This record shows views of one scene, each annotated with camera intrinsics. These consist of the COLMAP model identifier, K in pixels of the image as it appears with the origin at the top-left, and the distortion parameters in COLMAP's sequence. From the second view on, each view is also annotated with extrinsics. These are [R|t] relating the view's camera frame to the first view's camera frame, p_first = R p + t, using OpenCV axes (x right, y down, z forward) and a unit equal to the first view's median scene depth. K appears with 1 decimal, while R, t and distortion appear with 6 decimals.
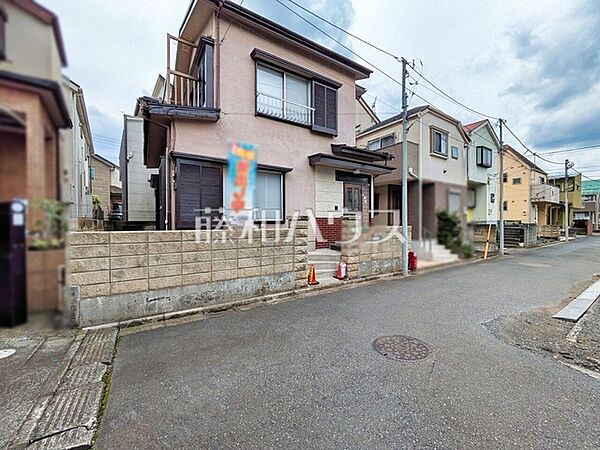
lens RADIAL K [[238.1, 0, 302.5], [0, 238.1, 224.6], [0, 0, 1]] dist [0.000189, 0.000953]
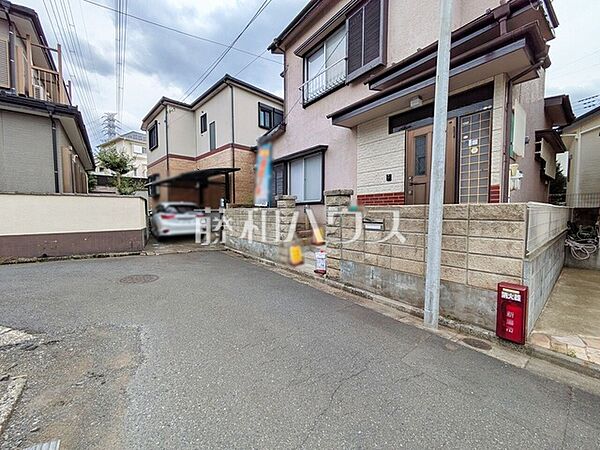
lens RADIAL K [[238.1, 0, 302.5], [0, 238.1, 224.6], [0, 0, 1]] dist [0.000189, 0.000953]
pose [[0.090876, 0.057295, -0.994213, 1.057825], [-0.011061, 0.998340, 0.056522, 0.030107], [0.995801, 0.005860, 0.091359, 0.994170]]
